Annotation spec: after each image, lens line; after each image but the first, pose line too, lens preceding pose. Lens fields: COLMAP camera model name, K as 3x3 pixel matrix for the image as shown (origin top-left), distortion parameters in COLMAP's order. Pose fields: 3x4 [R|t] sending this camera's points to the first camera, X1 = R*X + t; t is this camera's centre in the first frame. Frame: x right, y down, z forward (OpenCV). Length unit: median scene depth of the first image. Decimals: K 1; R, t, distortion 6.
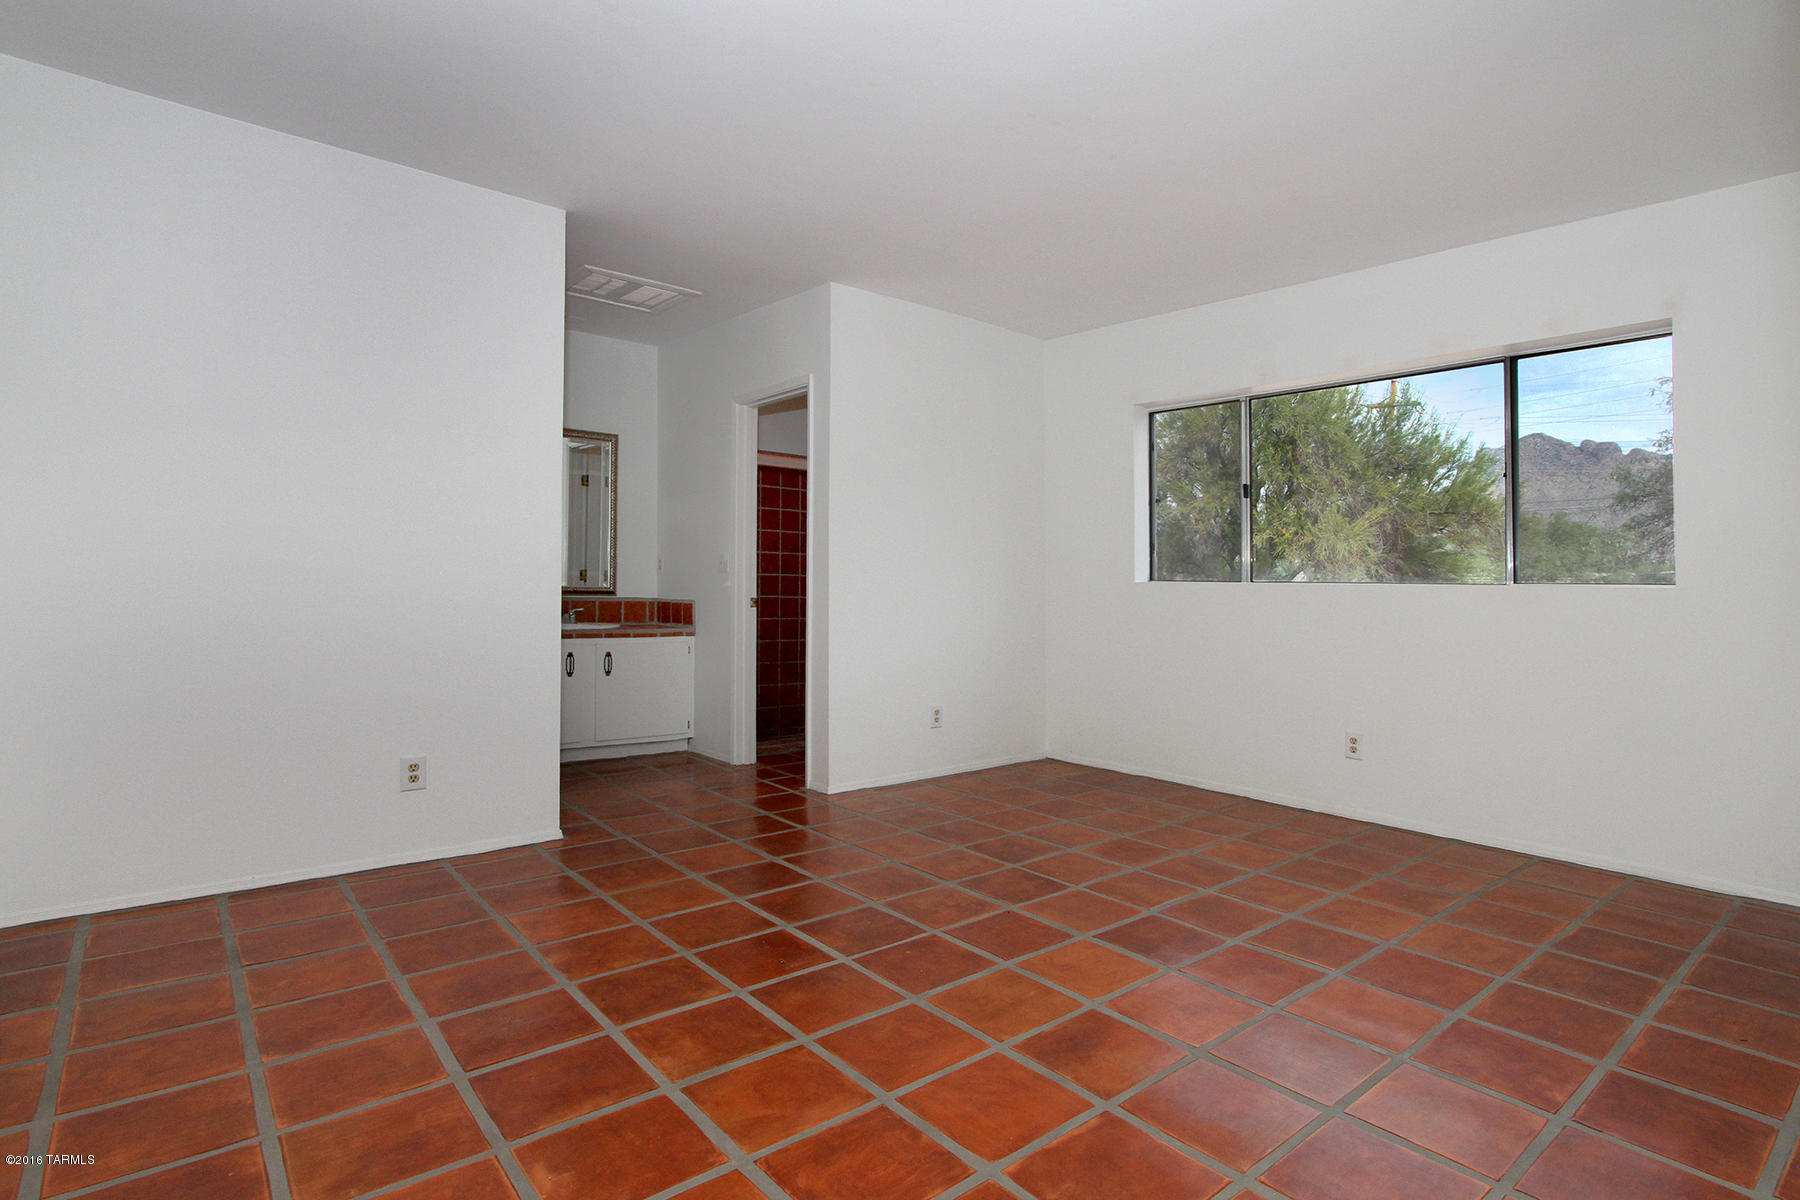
lens RADIAL K [[898.8, 0, 895.4], [0, 898.8, 590.1], [0, 0, 1]] dist [-0.006494, -0.001348]
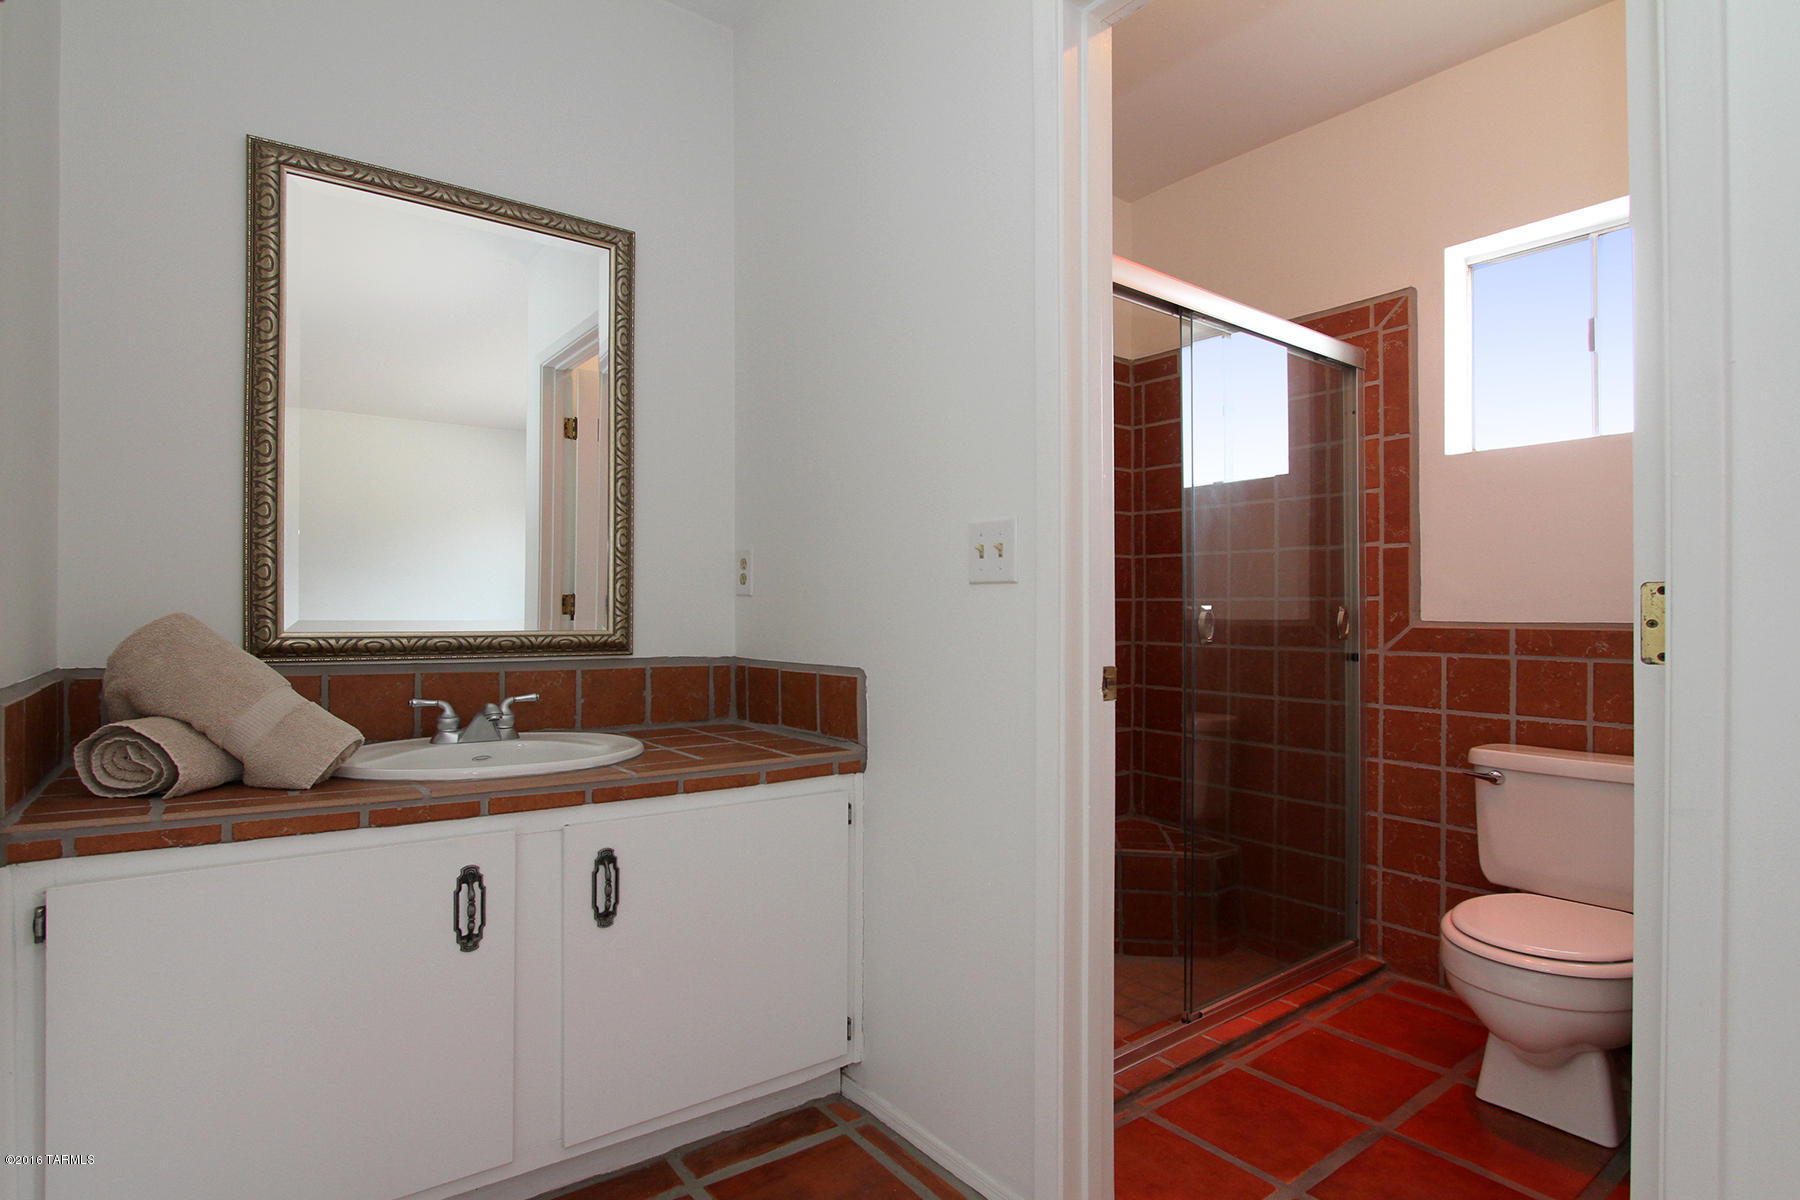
lens RADIAL K [[898.8, 0, 903.6], [0, 898.8, 610.0], [0, 0, 1]] dist [-0.006494, -0.001348]
pose [[0.999961, -0.008103, -0.003406, -0.207048], [0.008051, 0.999857, -0.014882, -0.005136], [0.003526, 0.014854, 0.999883, 0.662073]]
